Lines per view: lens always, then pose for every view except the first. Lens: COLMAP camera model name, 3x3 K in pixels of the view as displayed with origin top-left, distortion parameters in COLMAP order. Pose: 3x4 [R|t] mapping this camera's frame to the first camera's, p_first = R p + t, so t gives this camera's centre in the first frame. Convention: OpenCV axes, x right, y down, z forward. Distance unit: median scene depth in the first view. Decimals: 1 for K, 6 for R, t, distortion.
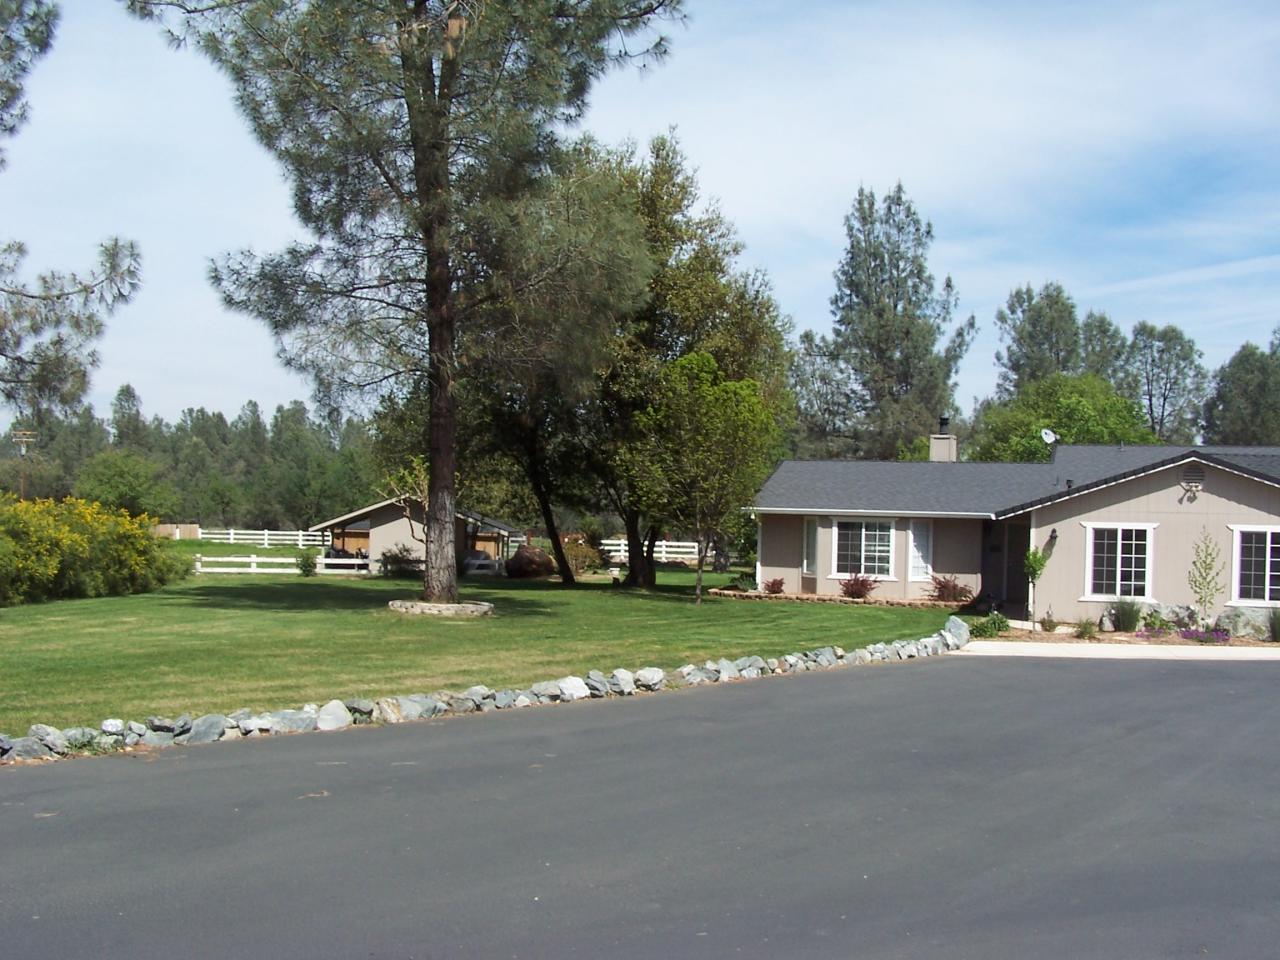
lens RADIAL K [[1420.3, 0, 694.3], [0, 1420.3, 466.7], [0, 0, 1]] dist [-0.102344, 0.000000]
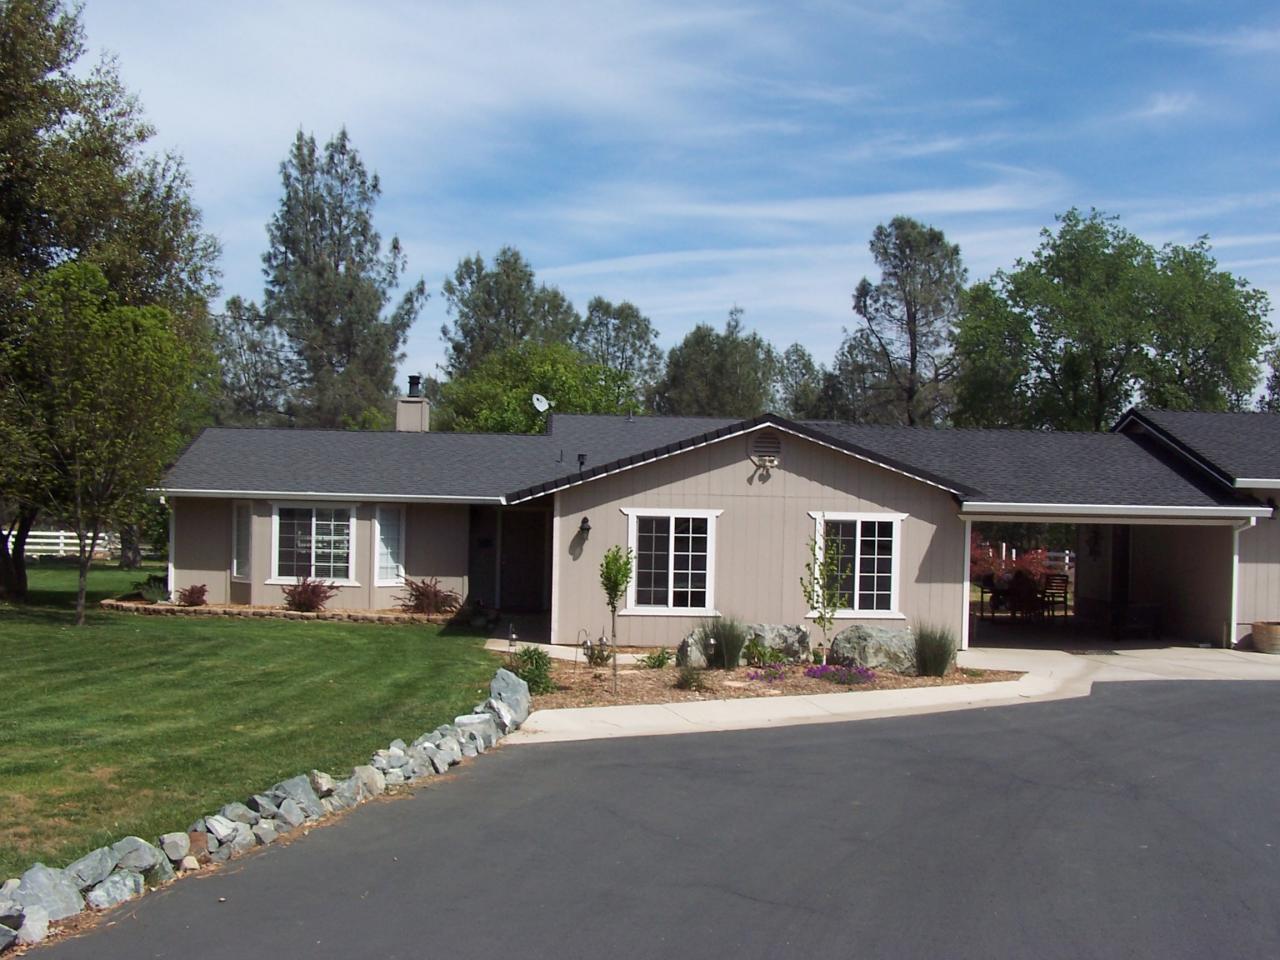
lens RADIAL K [[1420.3, 0, 638.8], [0, 1420.3, 501.5], [0, 0, 1]] dist [-0.102344, 0.000000]
pose [[0.935643, -0.001427, 0.352944, 0.015824], [-0.010684, 0.999419, 0.032364, 0.009186], [-0.352785, -0.034052, 0.935085, 0.237589]]
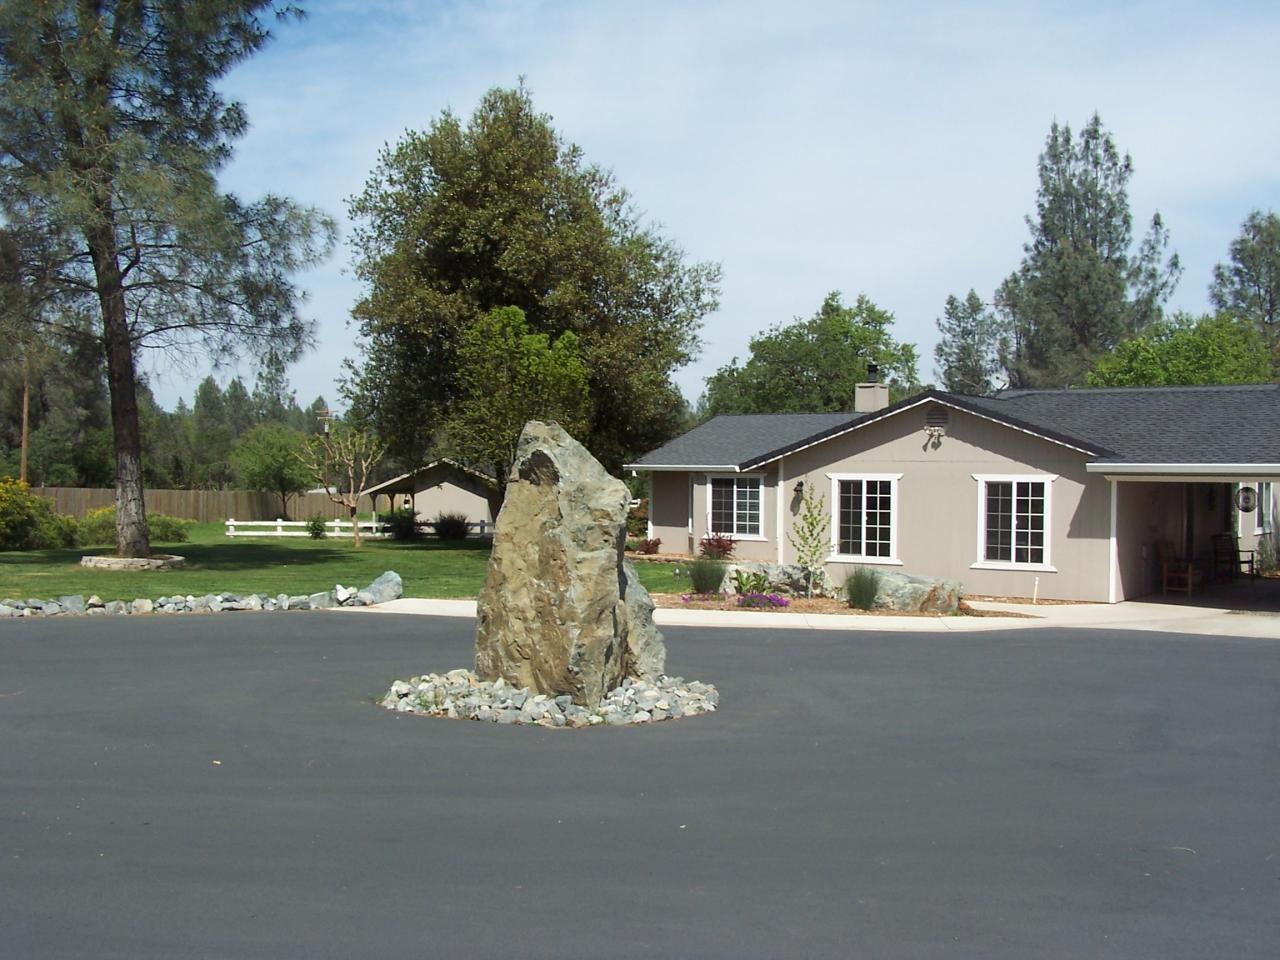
lens RADIAL K [[1420.3, 0, 649.8], [0, 1420.3, 474.7], [0, 0, 1]] dist [-0.102344, 0.000000]
pose [[0.952884, -0.015323, -0.302947, 0.348924], [0.023898, 0.999411, 0.024619, 0.011956], [0.302391, -0.030699, 0.952689, 0.084402]]
